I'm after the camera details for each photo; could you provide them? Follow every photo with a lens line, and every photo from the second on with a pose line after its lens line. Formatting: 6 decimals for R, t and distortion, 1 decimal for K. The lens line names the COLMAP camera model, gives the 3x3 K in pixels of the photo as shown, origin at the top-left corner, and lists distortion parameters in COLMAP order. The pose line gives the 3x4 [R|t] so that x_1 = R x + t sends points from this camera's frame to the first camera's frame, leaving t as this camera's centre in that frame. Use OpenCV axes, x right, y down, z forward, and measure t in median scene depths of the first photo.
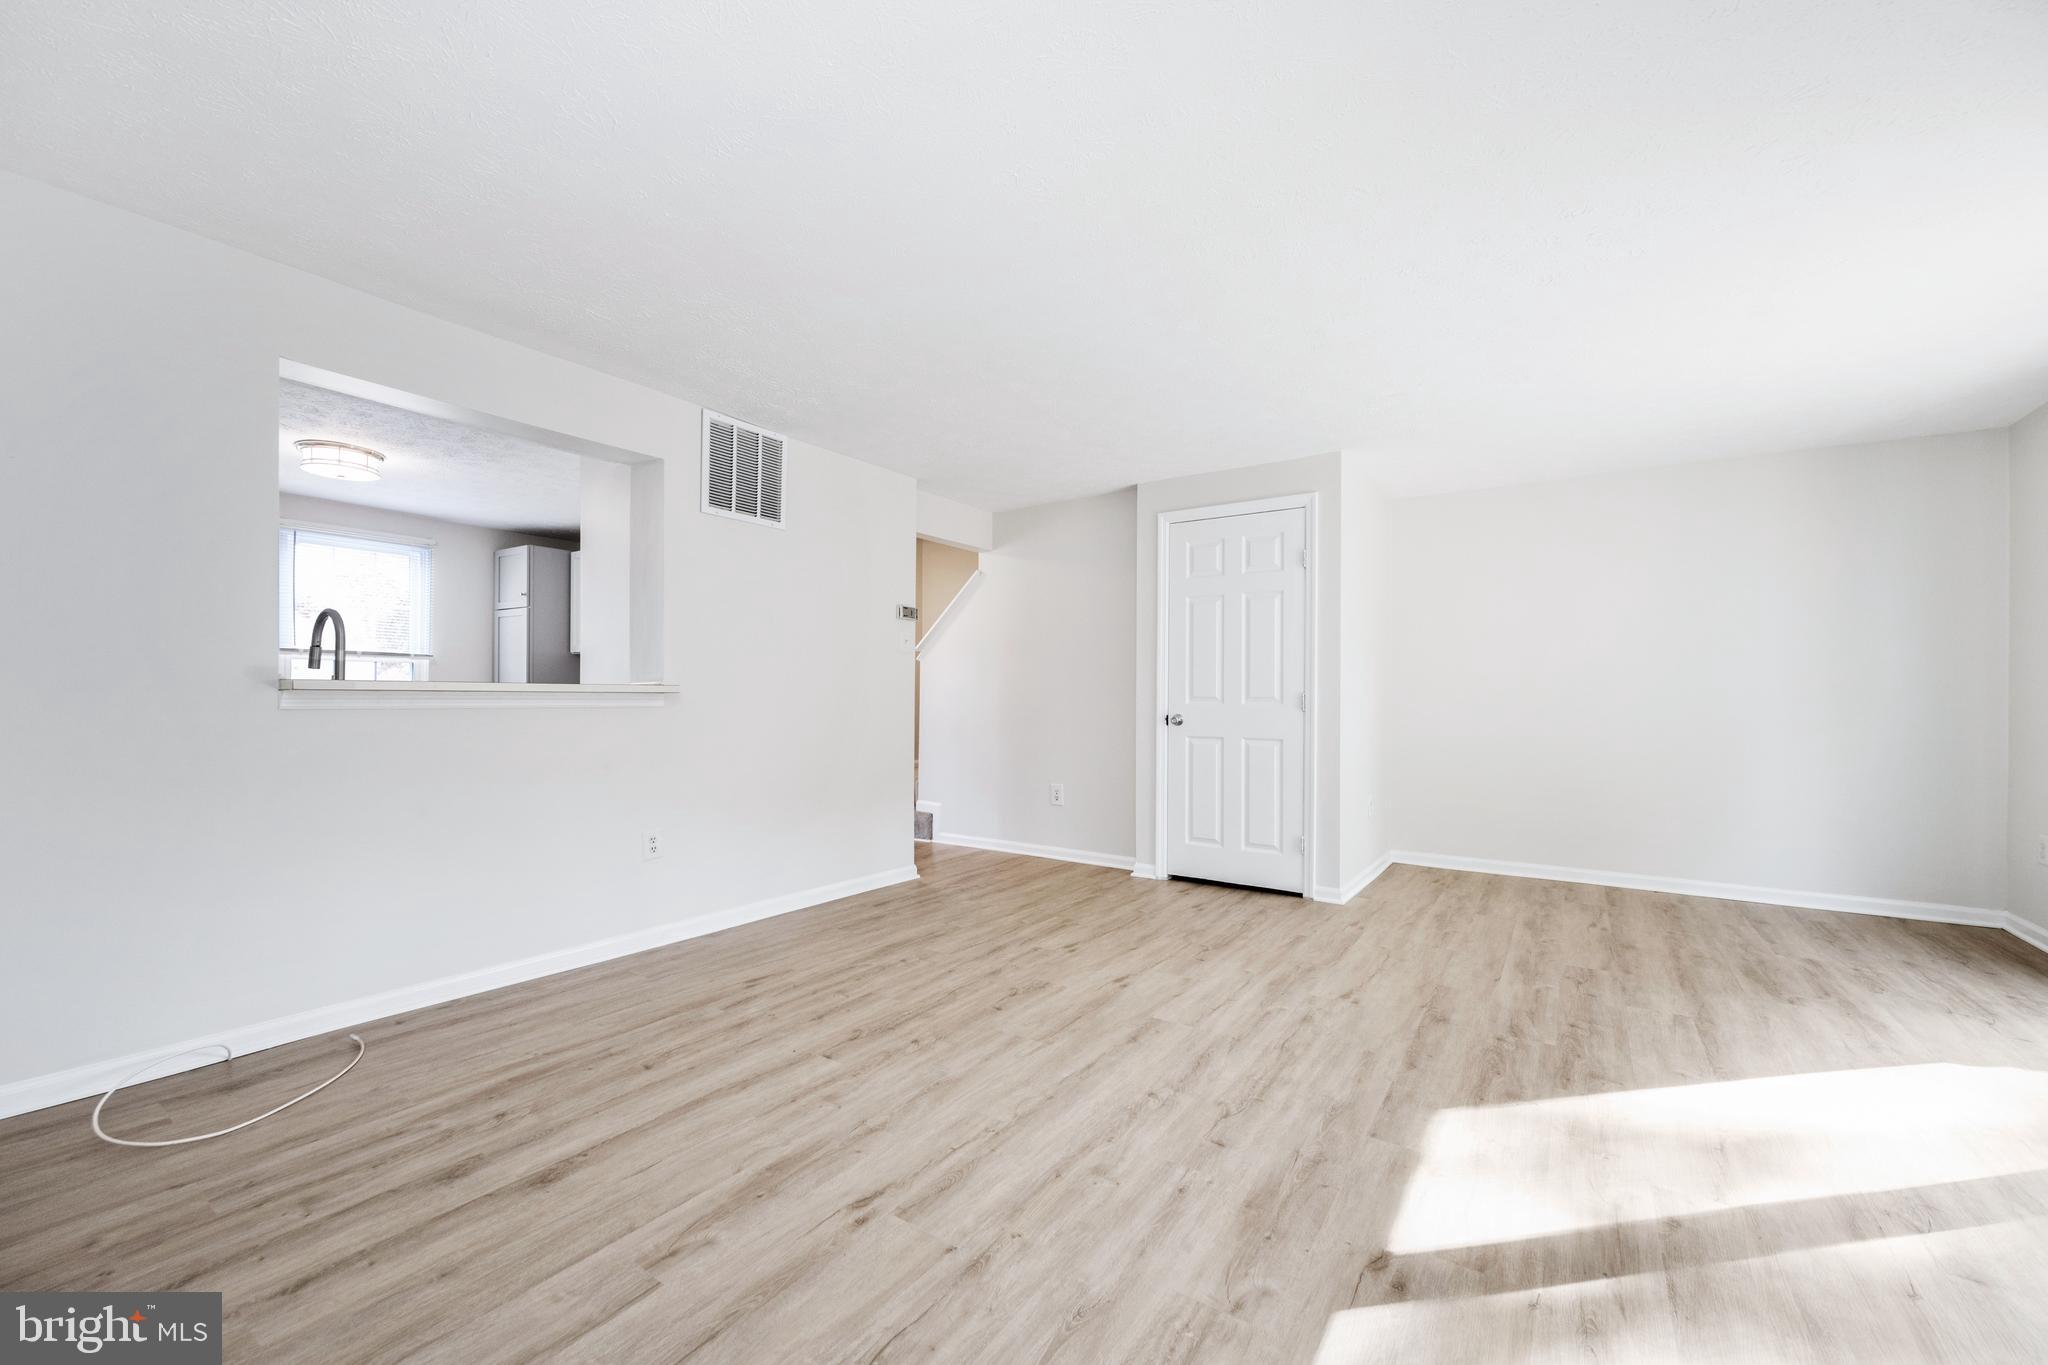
lens RADIAL K [[810.1, 0, 1034.0], [0, 810.1, 691.3], [0, 0, 1]] dist [-0.003302, 0.000207]
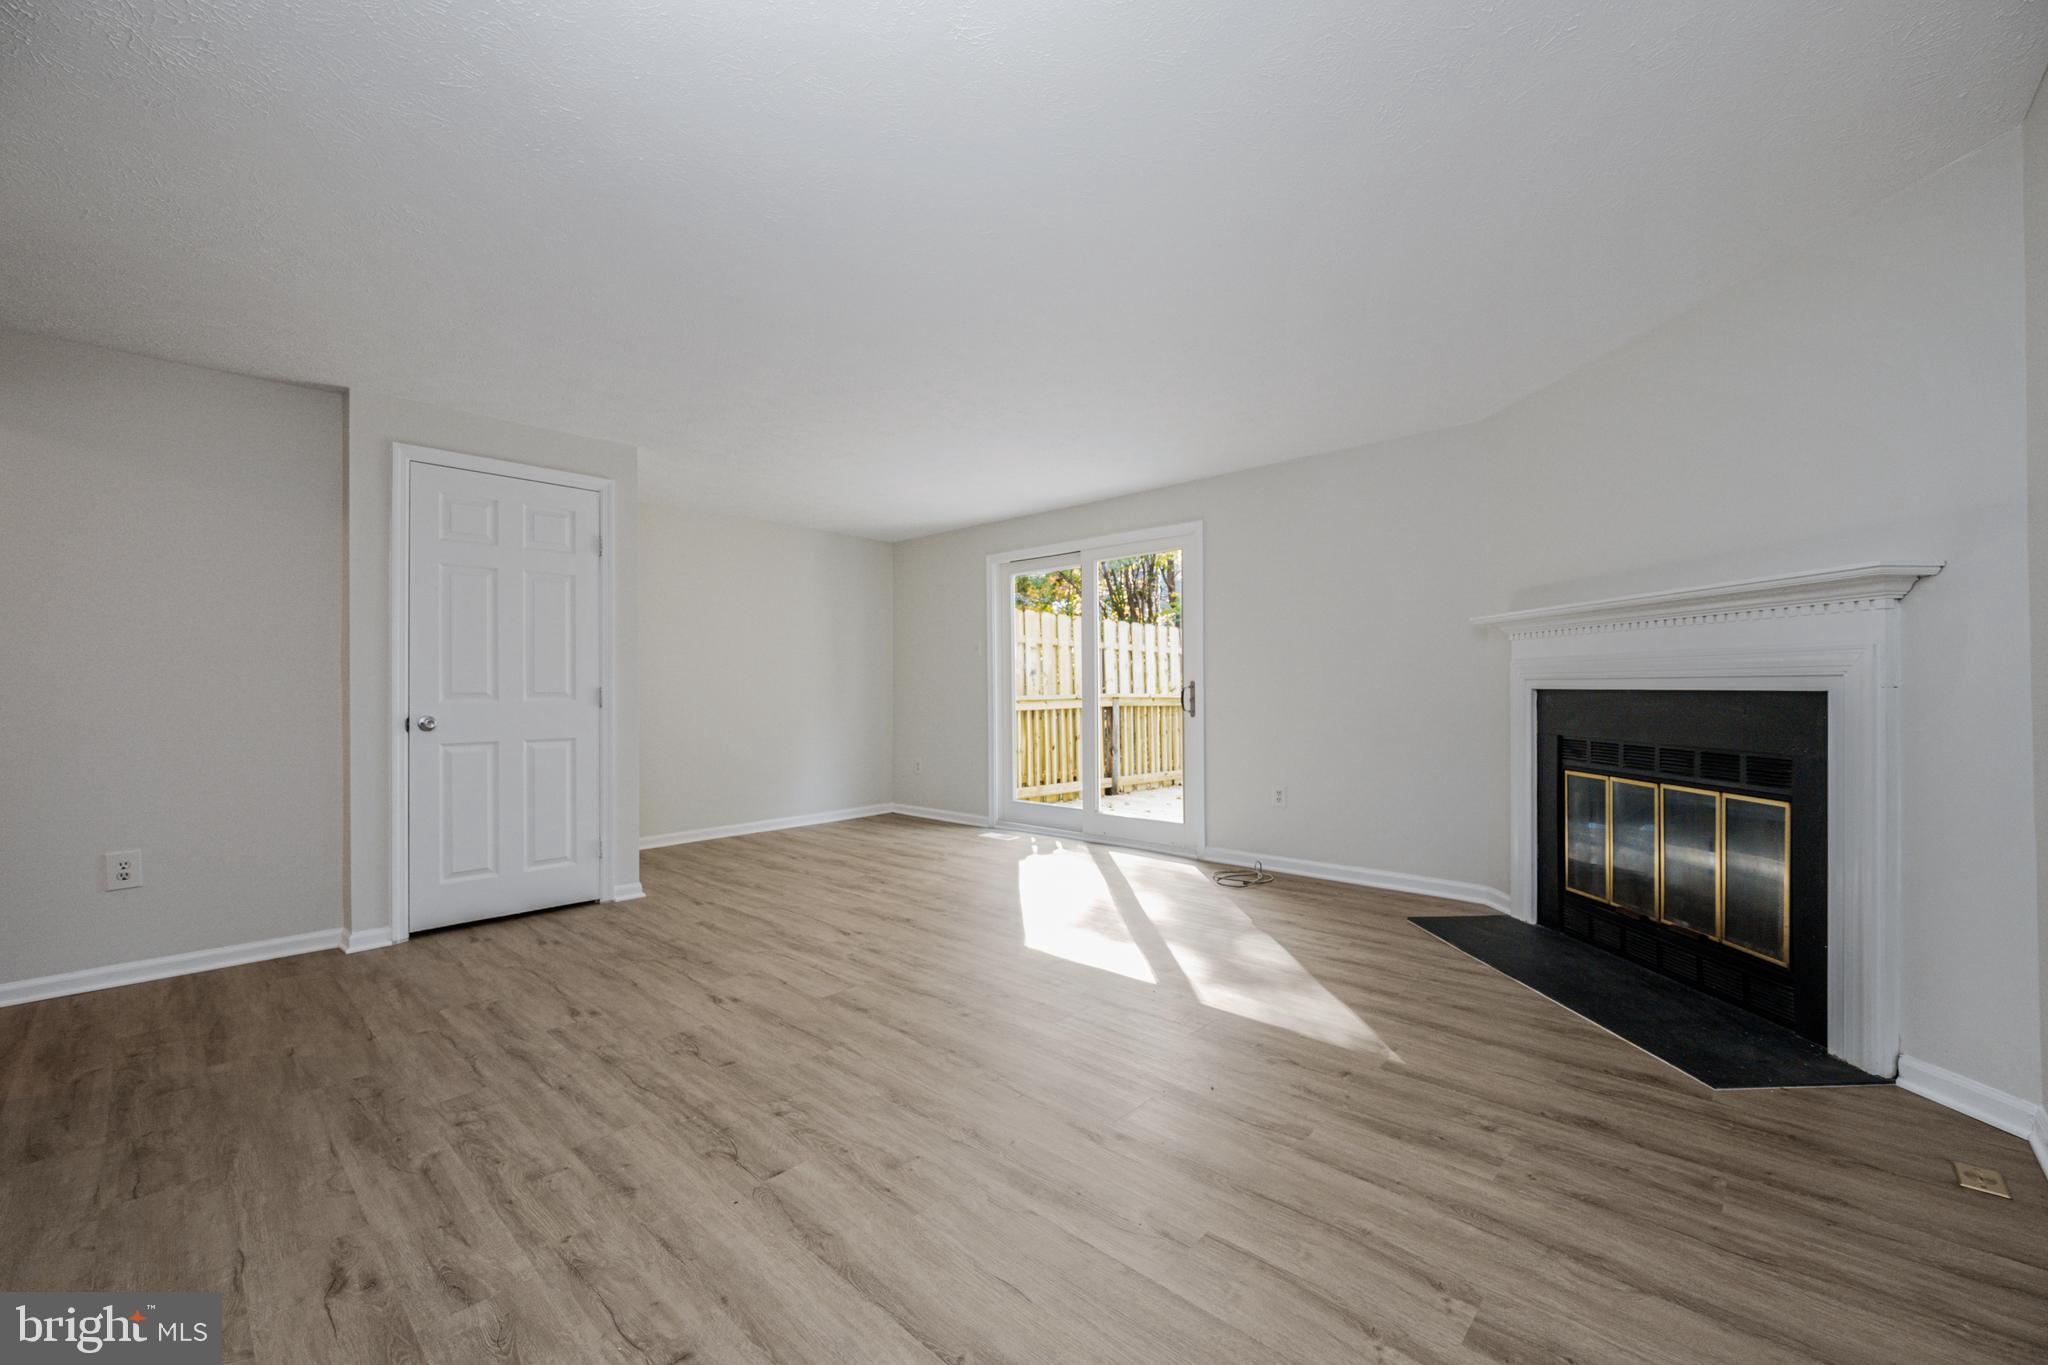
lens RADIAL K [[810.1, 0, 1029.1], [0, 810.1, 682.2], [0, 0, 1]] dist [-0.003302, 0.000207]
pose [[0.158165, 0.000725, 0.987412, -0.707523], [0.001936, 0.999998, -0.001044, -0.002419], [-0.987411, 0.002077, 0.158163, 0.478437]]
